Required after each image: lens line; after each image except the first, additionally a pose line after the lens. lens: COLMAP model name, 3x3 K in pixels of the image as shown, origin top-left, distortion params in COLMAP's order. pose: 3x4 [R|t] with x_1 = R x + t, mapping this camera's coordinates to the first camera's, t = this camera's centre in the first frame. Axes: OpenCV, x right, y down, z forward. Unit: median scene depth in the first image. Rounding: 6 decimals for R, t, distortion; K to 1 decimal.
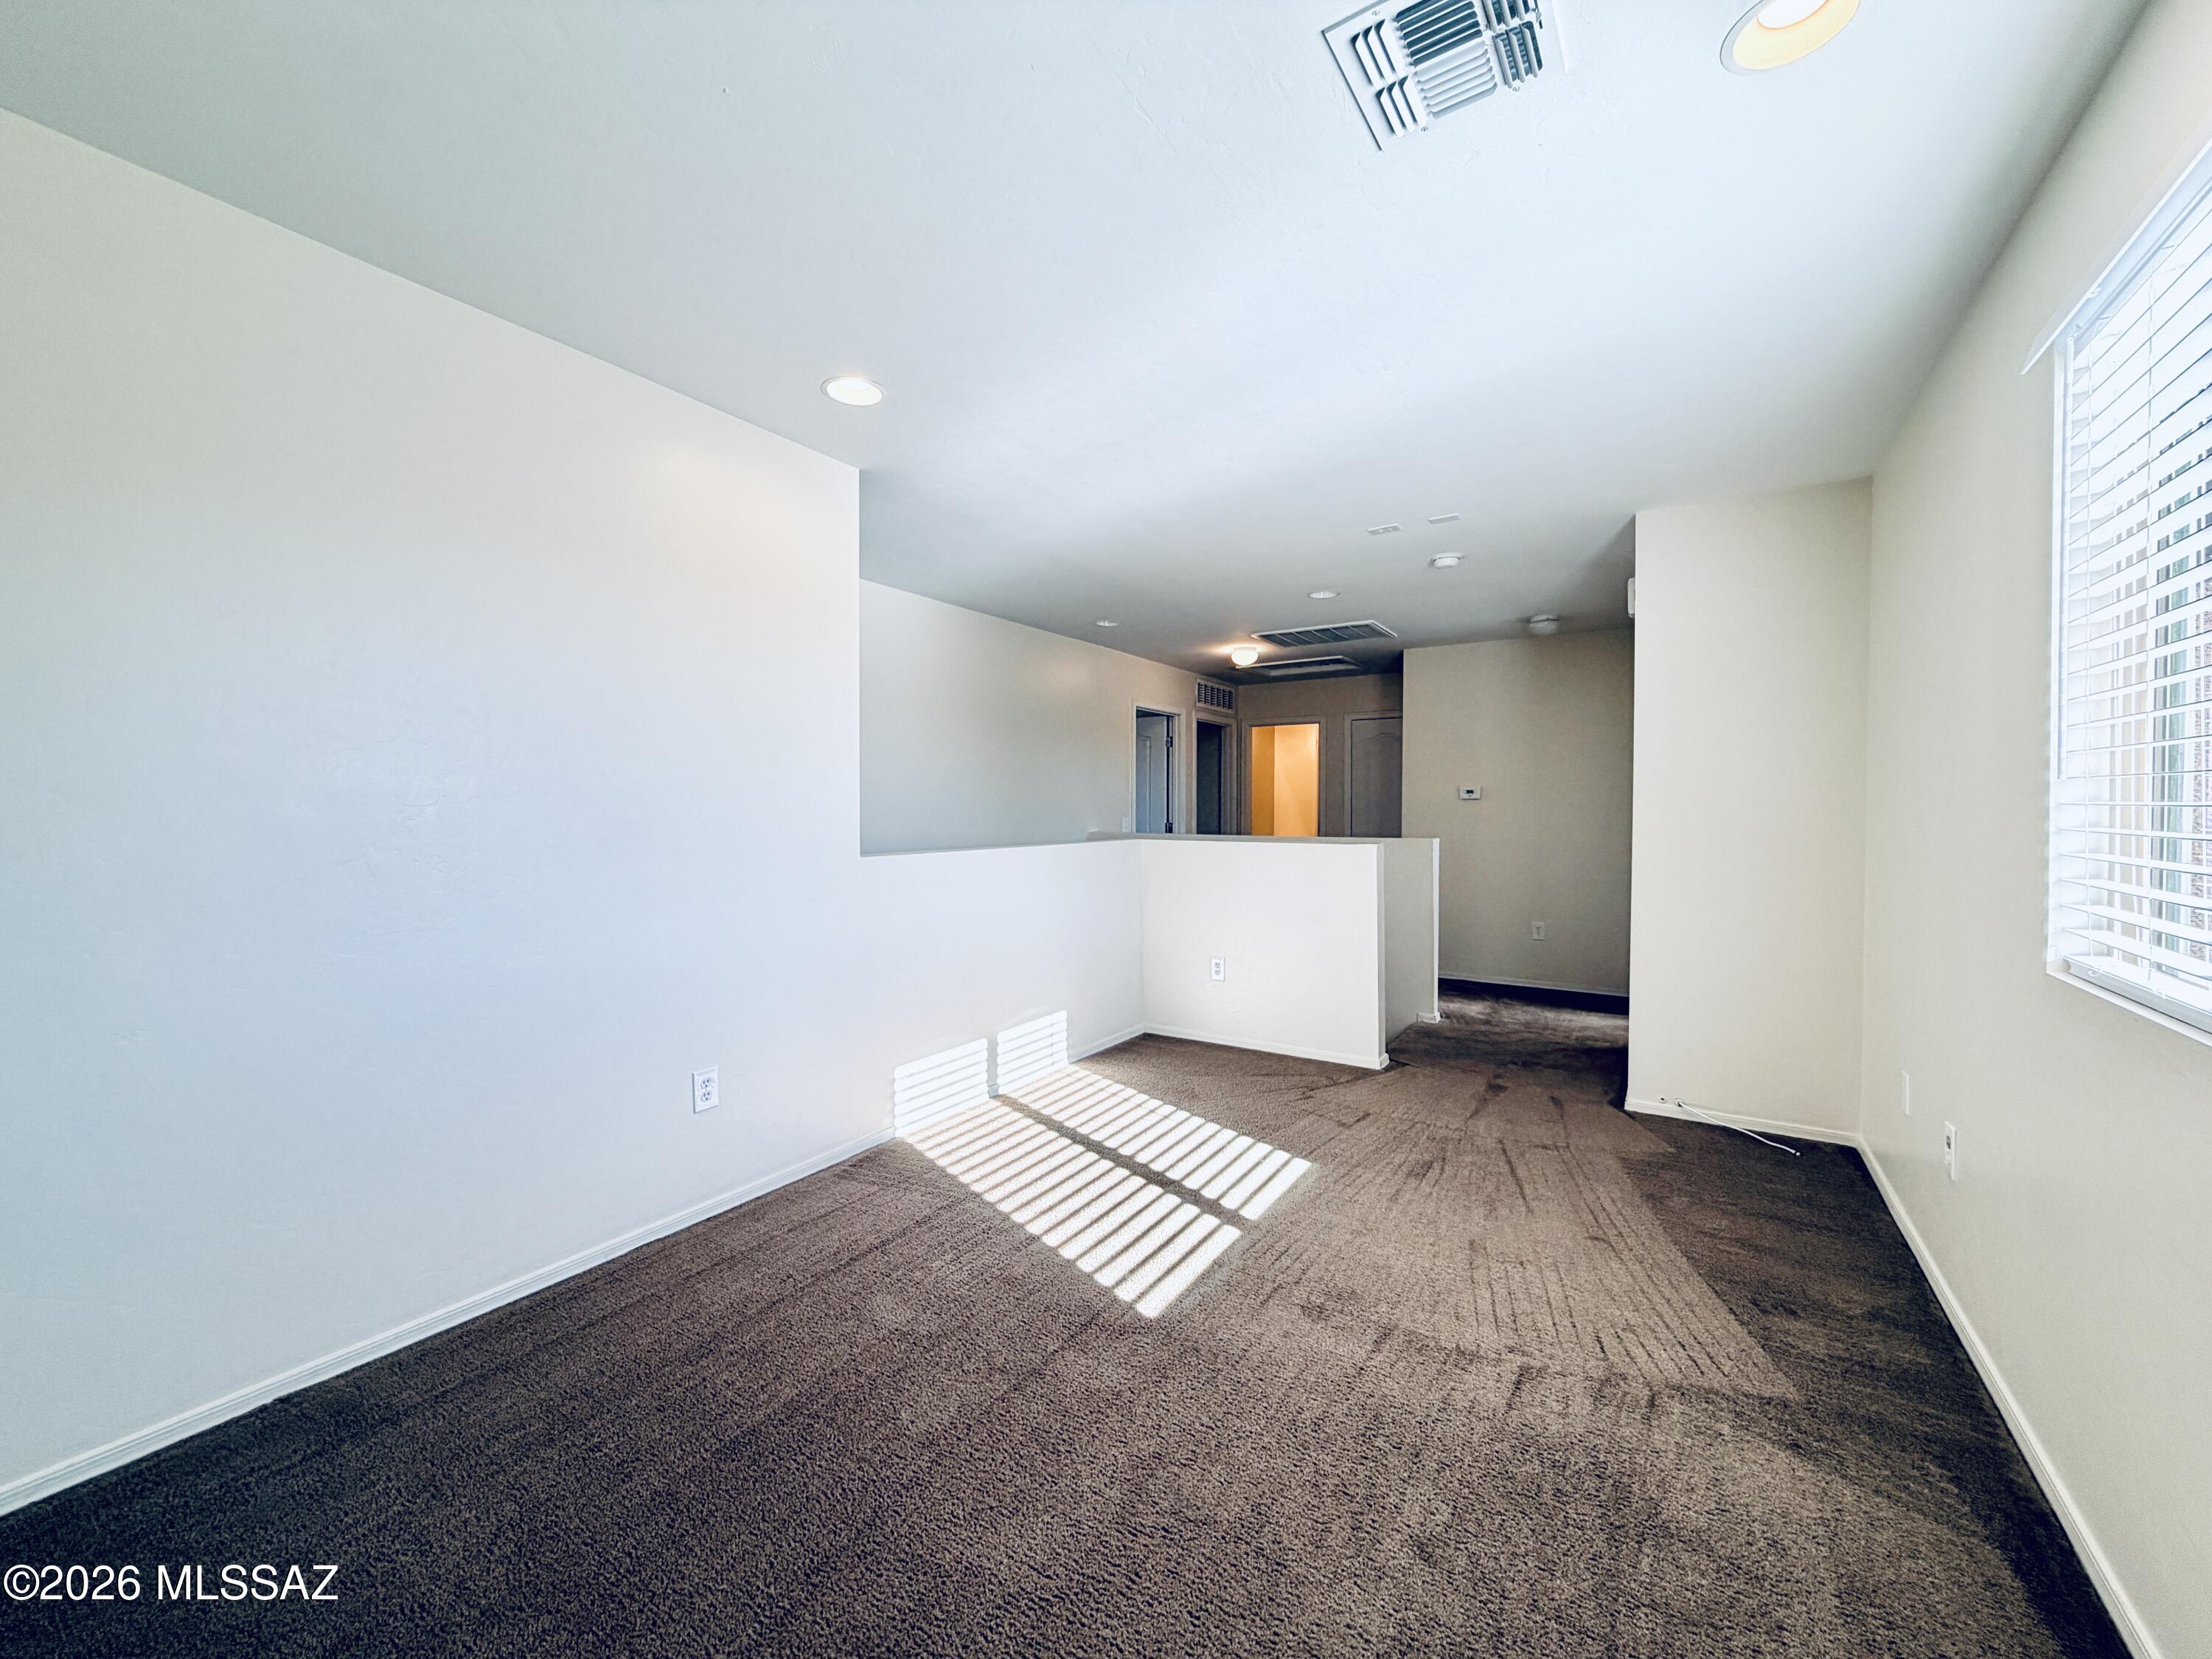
lens RADIAL K [[887.9, 0, 1100.6], [0, 887.9, 819.7], [0, 0, 1]] dist [-0.003068, 0.000886]
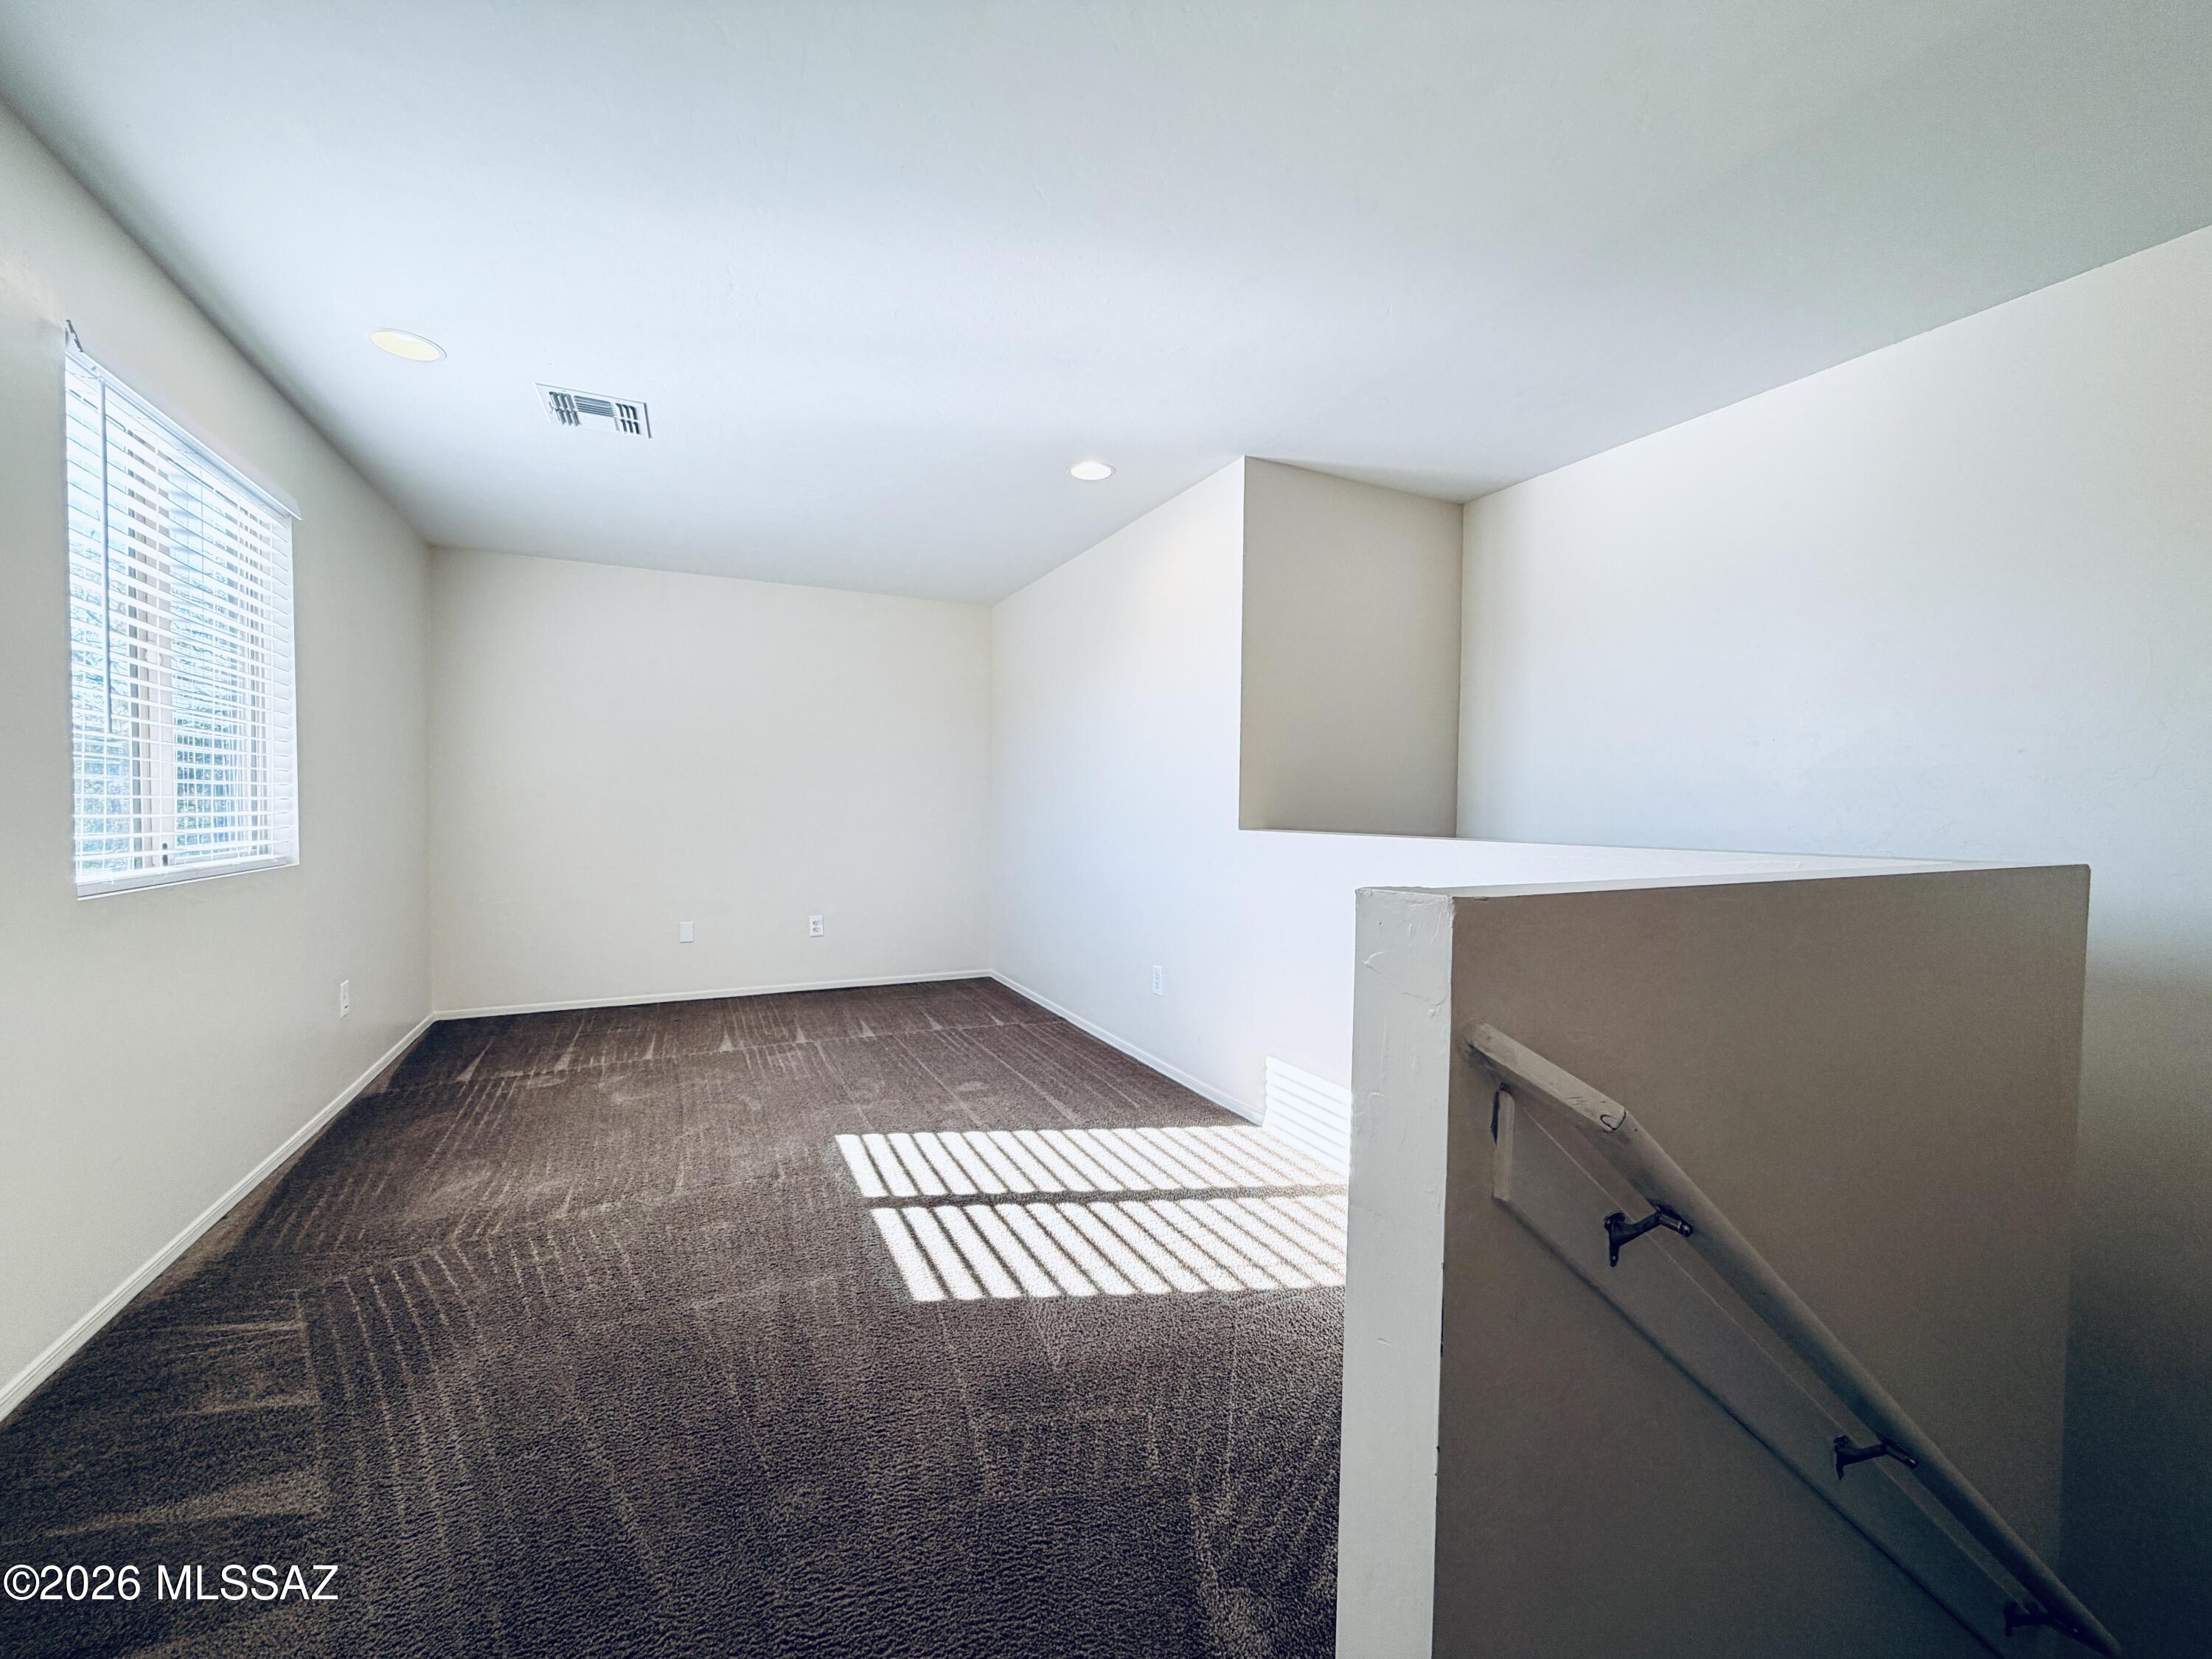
lens RADIAL K [[887.9, 0, 1104.0], [0, 887.9, 829.4], [0, 0, 1]] dist [-0.003068, 0.000886]
pose [[-0.523004, 0.013025, -0.852230, 0.705303], [-0.023595, 0.999279, 0.029753, 0.014709], [0.852003, 0.035669, -0.522320, 1.419877]]
